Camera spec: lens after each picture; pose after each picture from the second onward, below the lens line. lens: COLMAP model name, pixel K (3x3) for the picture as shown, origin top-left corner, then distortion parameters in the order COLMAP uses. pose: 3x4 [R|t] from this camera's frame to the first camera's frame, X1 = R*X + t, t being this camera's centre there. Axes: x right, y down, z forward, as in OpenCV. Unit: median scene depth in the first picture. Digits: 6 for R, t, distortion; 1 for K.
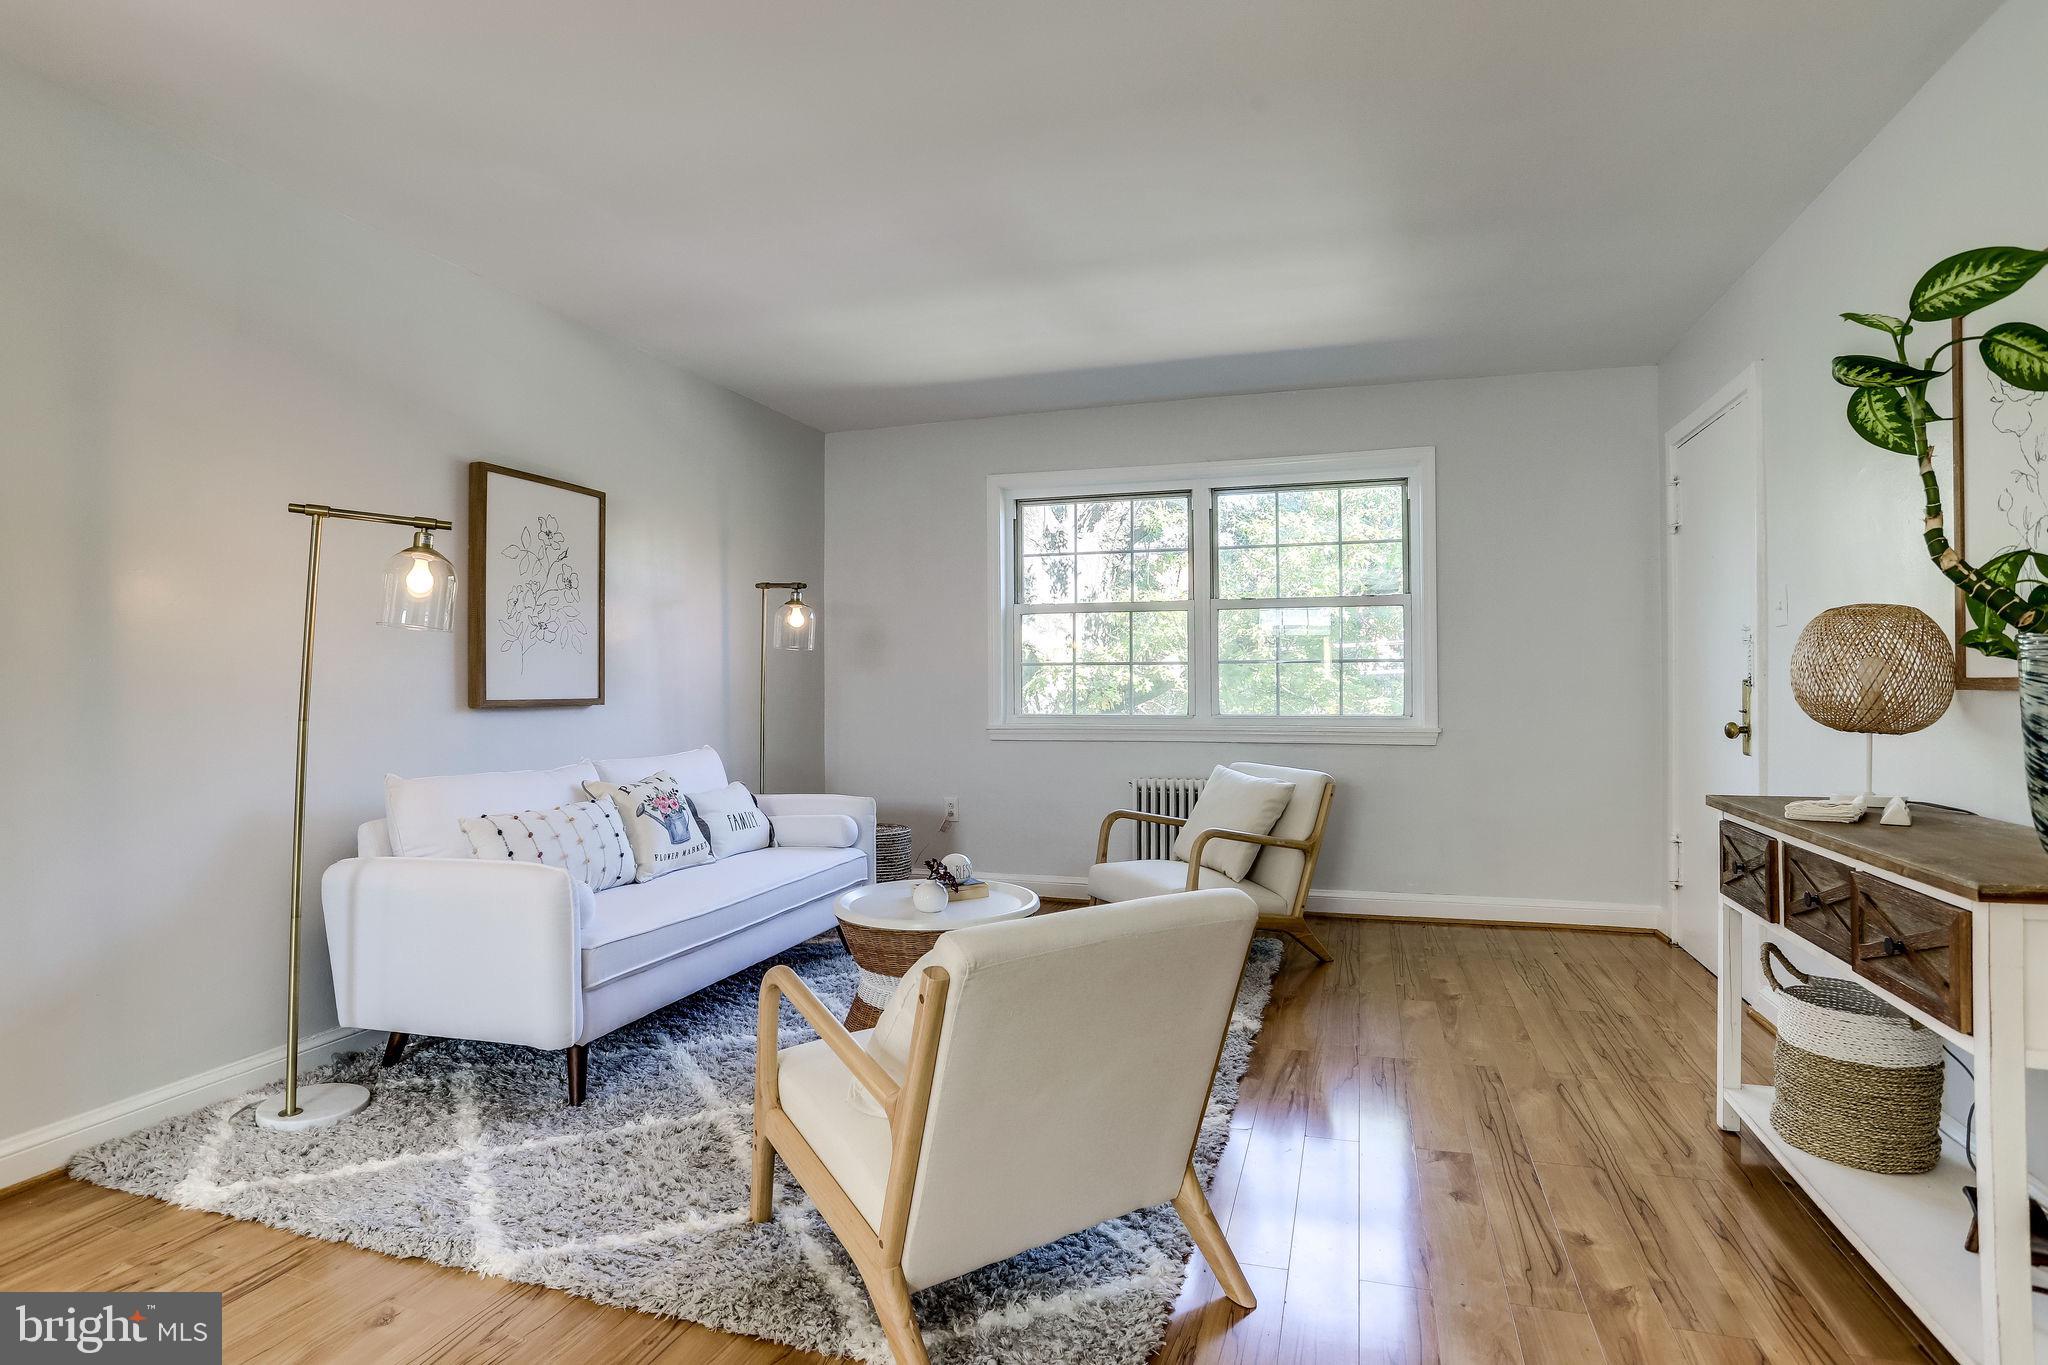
lens RADIAL K [[1102.4, 0, 977.7], [0, 1102.4, 691.9], [0, 0, 1]] dist [-0.046543, 0.018476]
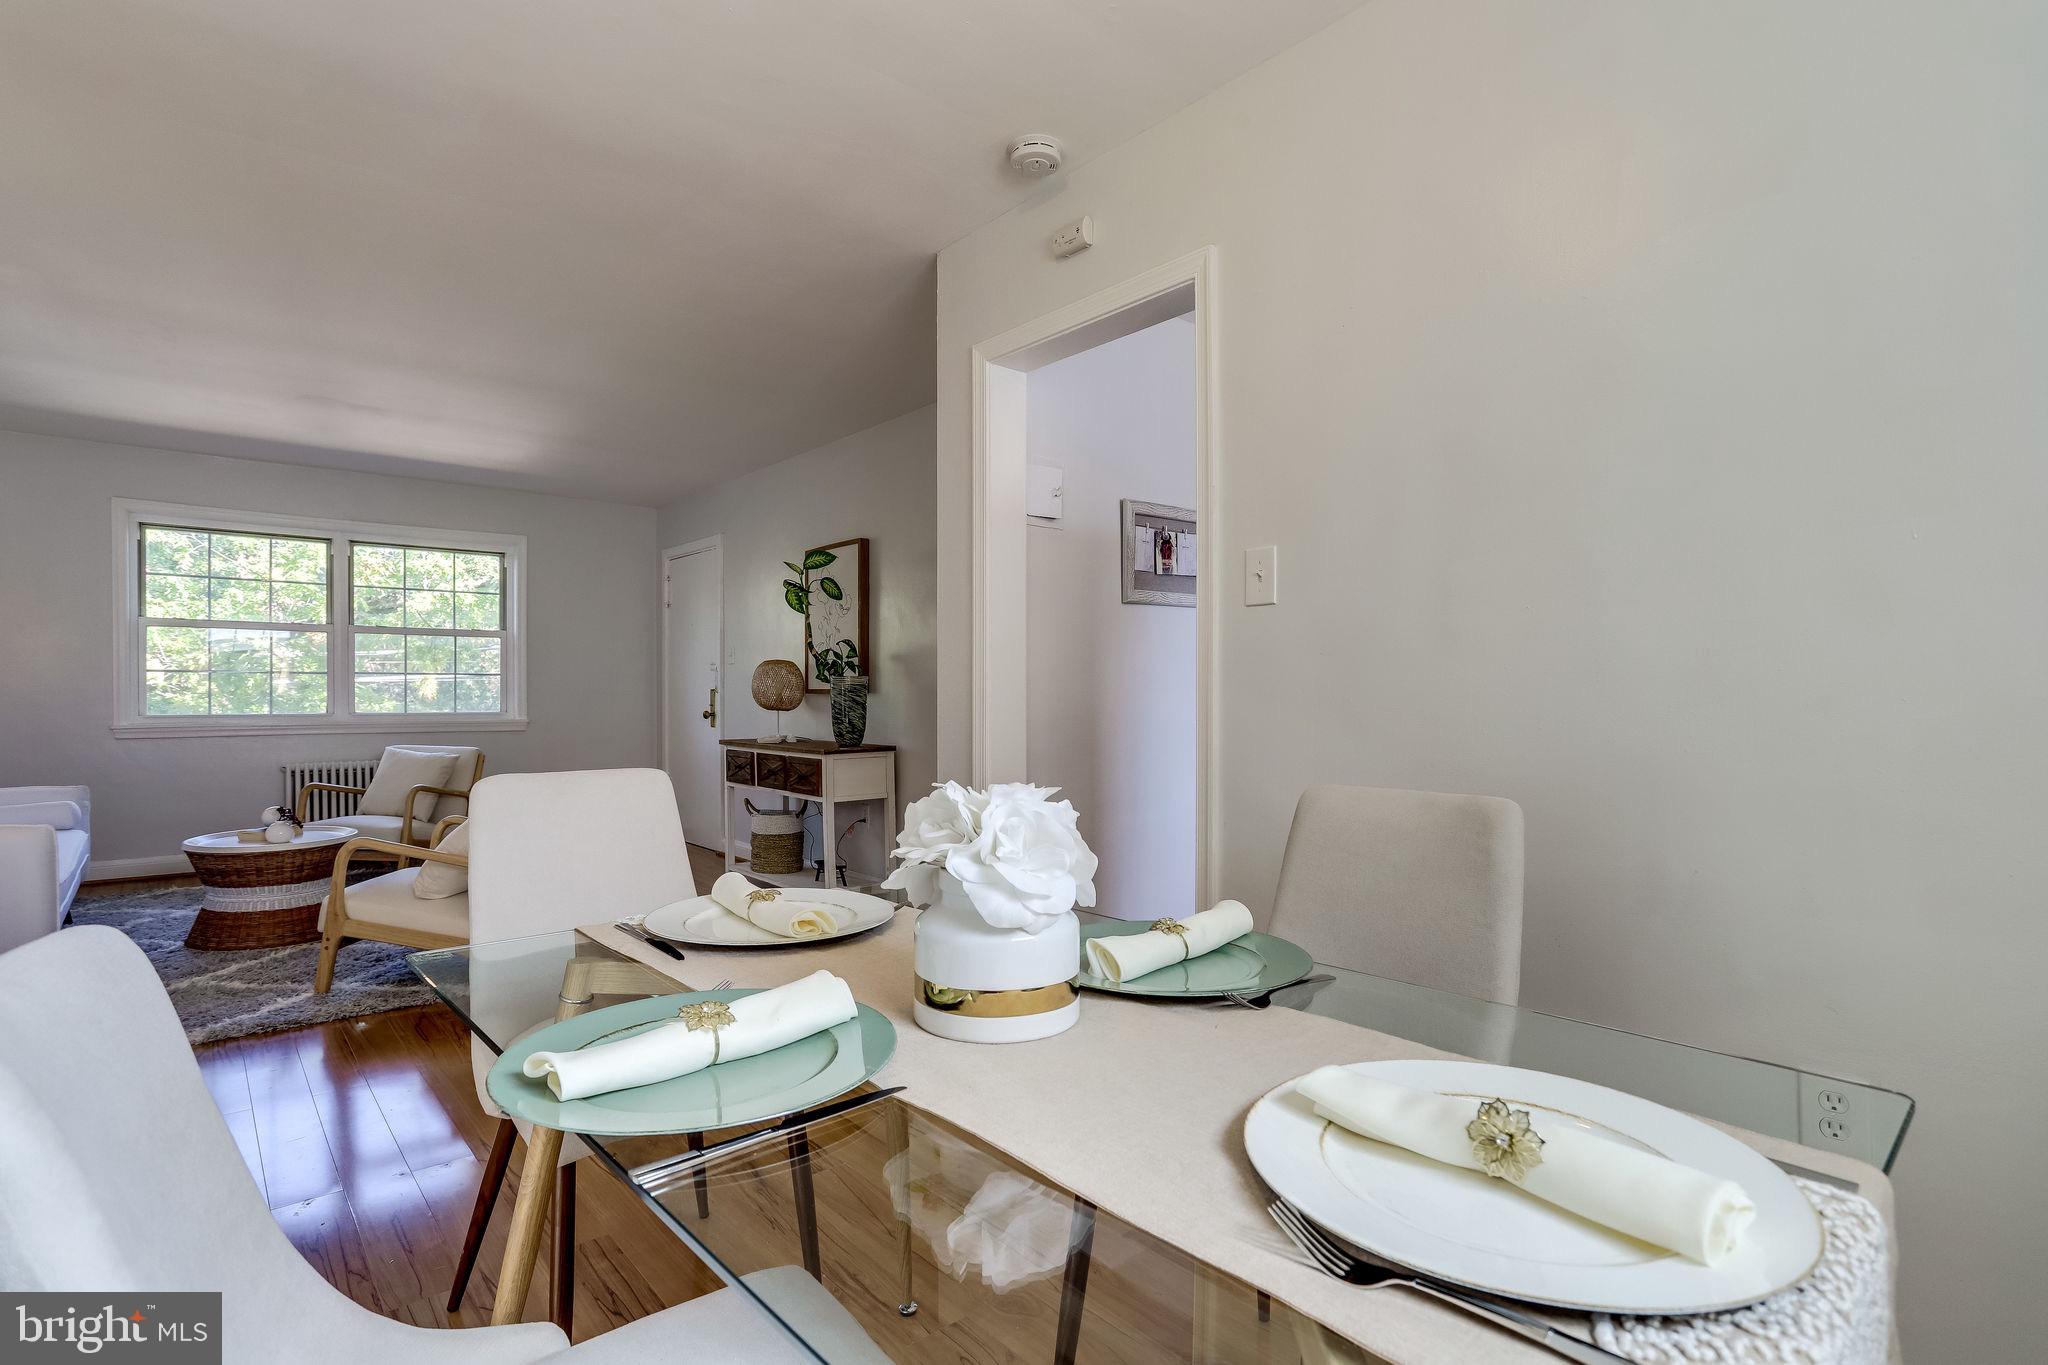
lens RADIAL K [[979.6, 0, 1025.6], [0, 979.6, 693.1], [0, 0, 1]] dist [0.009701, 0.000169]
pose [[0.532186, 0.006510, 0.846602, -0.523096], [-0.001066, 0.999975, -0.007019, 0.007483], [-0.846627, 0.002833, 0.532180, -0.460090]]
